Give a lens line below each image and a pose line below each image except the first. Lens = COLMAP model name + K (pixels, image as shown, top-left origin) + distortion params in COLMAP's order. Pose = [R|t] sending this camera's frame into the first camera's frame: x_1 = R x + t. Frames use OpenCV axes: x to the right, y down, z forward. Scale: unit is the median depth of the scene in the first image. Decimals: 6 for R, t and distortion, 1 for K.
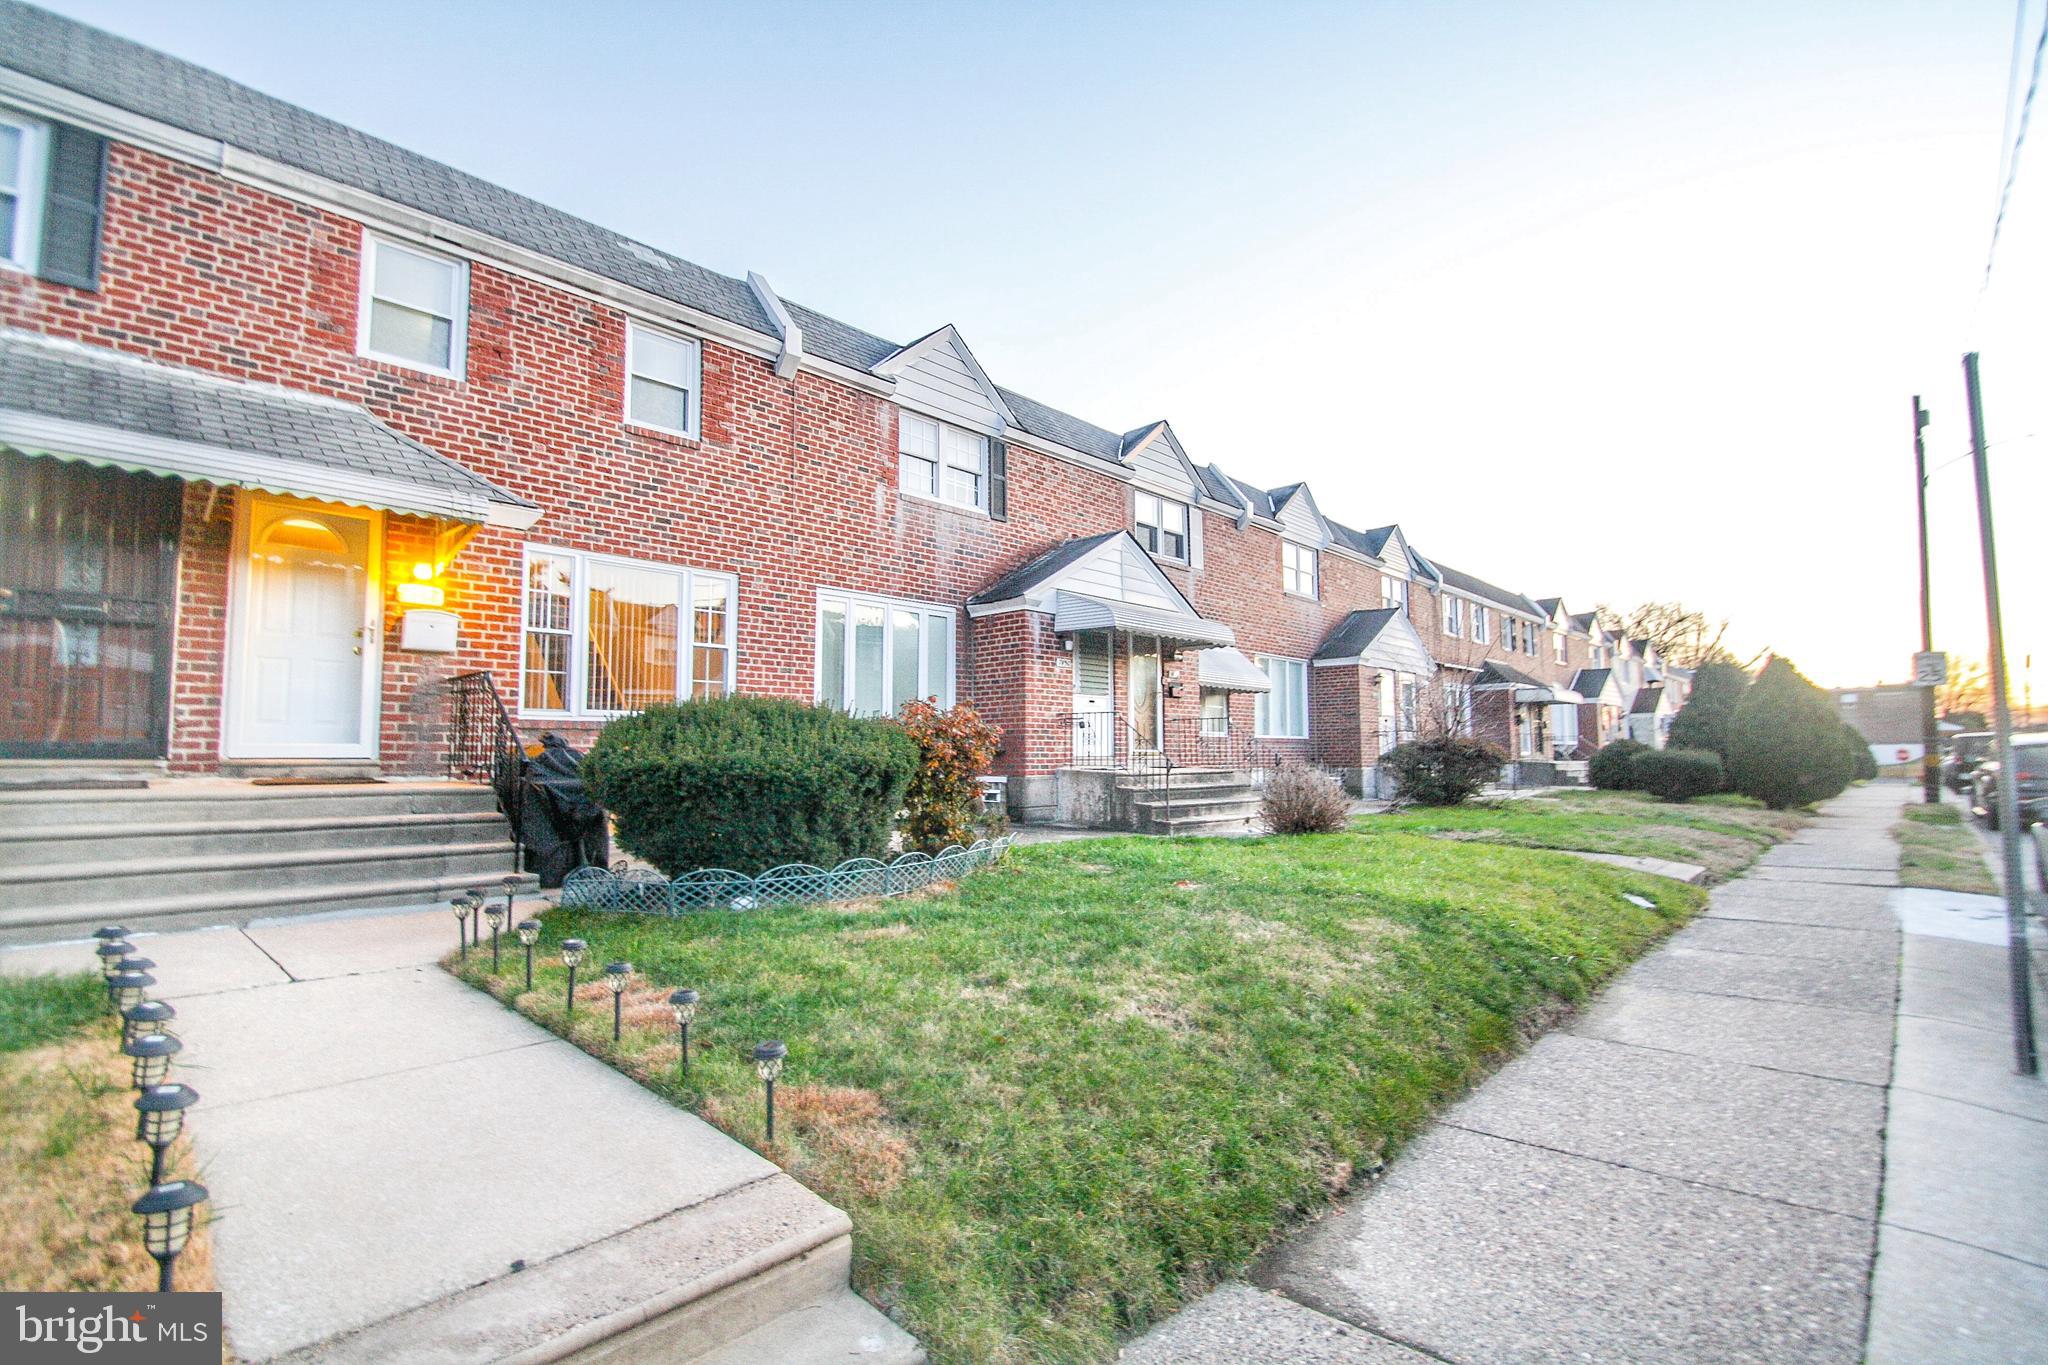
lens RADIAL K [[938.5, 0, 1024.0], [0, 938.5, 682.5], [0, 0, 1]] dist [0.000252, -0.012141]
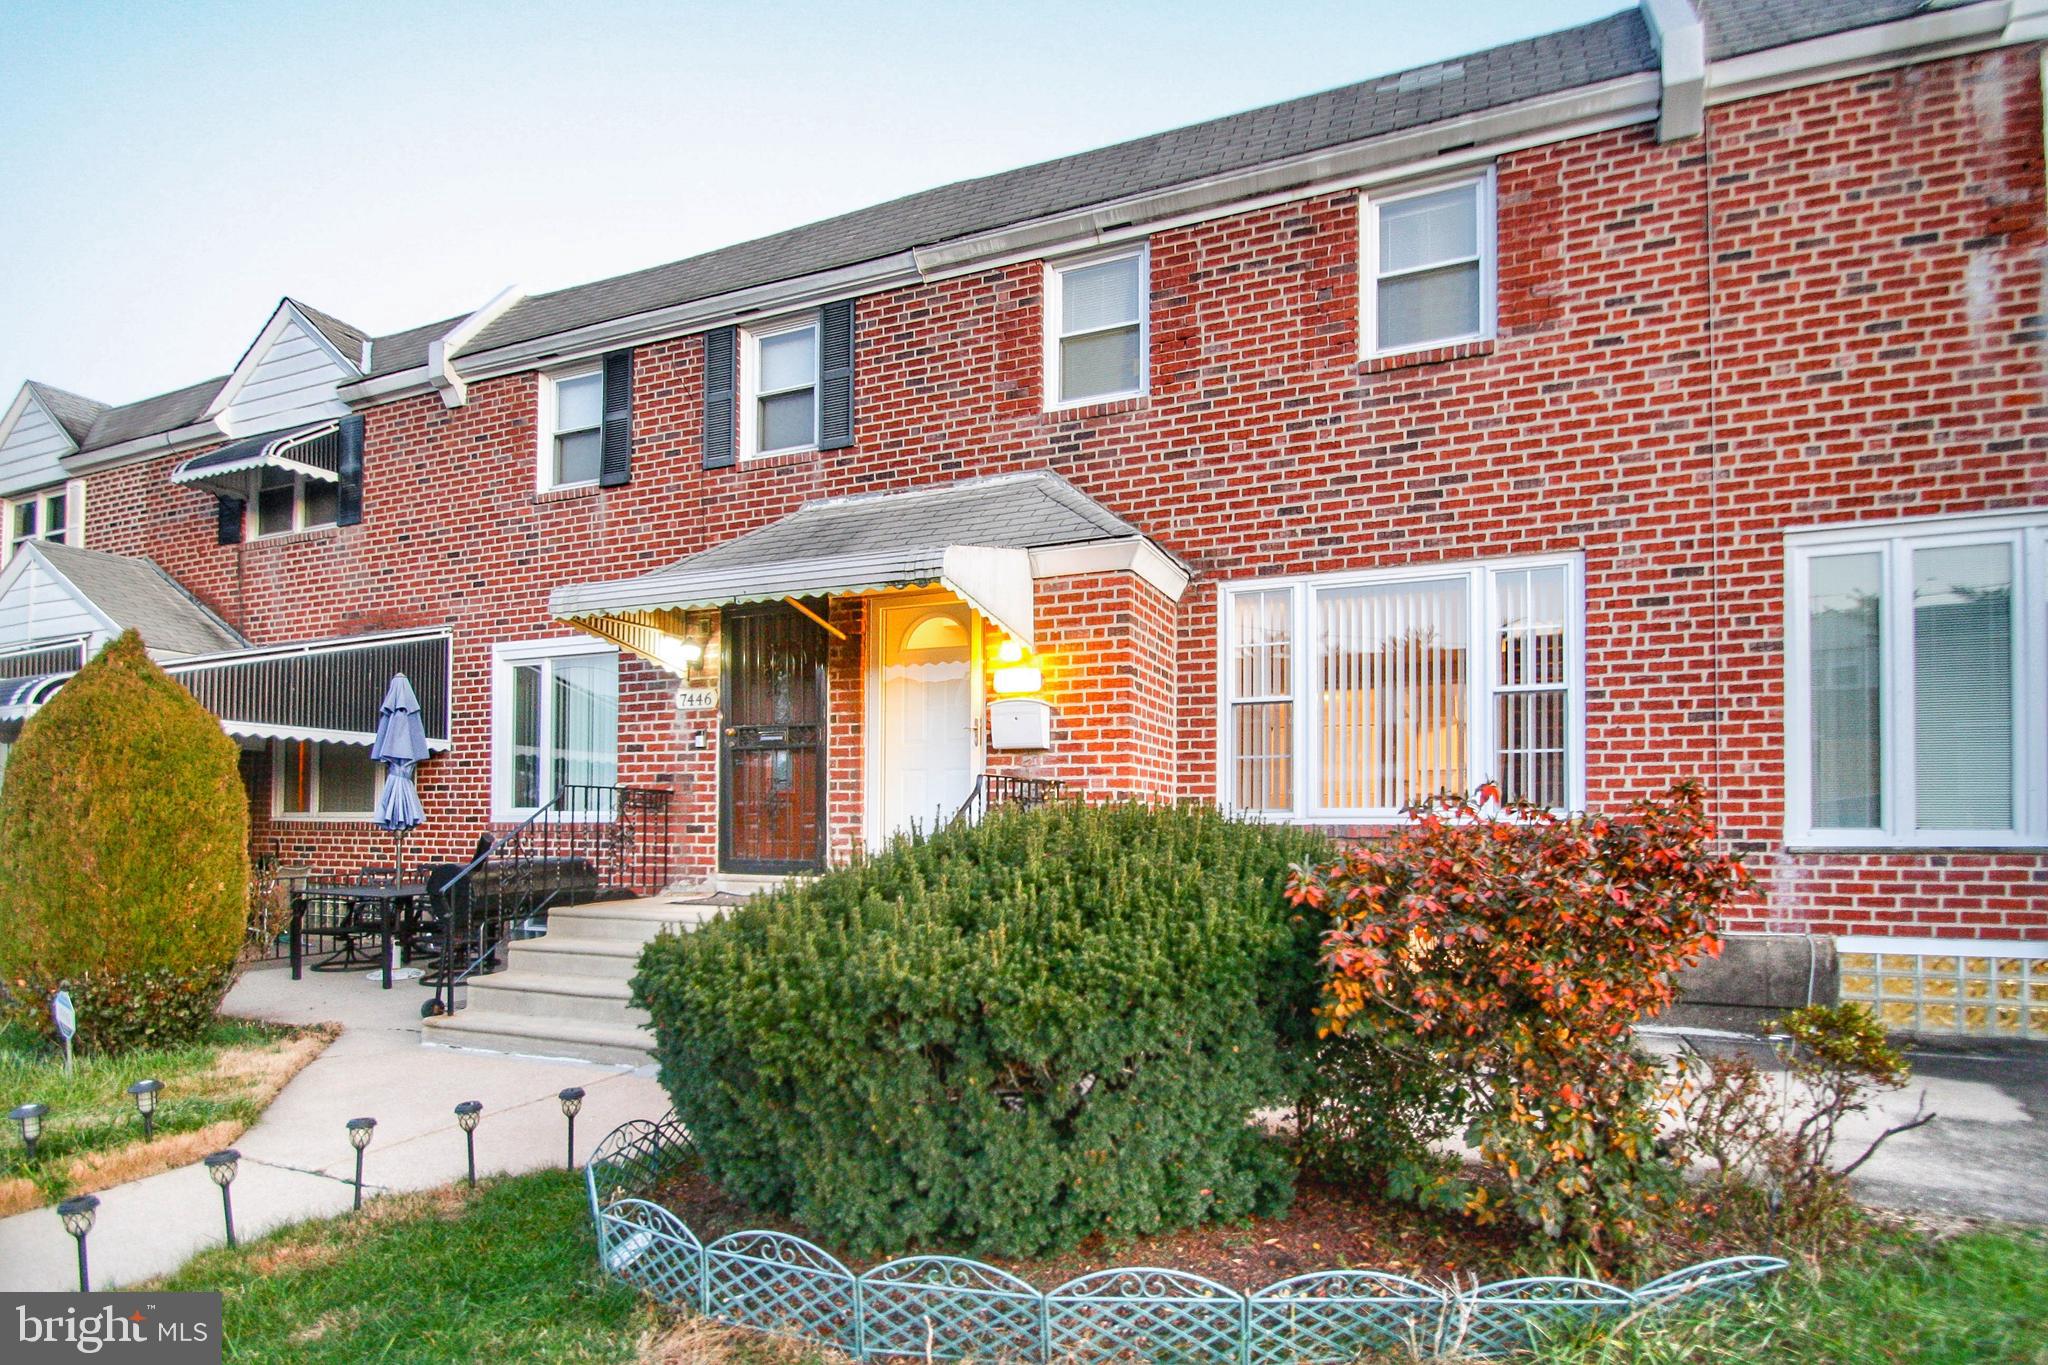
lens RADIAL K [[1017.6, 0, 1023.0], [0, 1017.6, 805.6], [0, 0, 1]] dist [0.007877, -0.011187]
pose [[0.367142, -0.015963, -0.930028, 0.138214], [0.069883, 0.997500, 0.010466, 0.004602], [0.927536, -0.068836, 0.367339, 0.514719]]
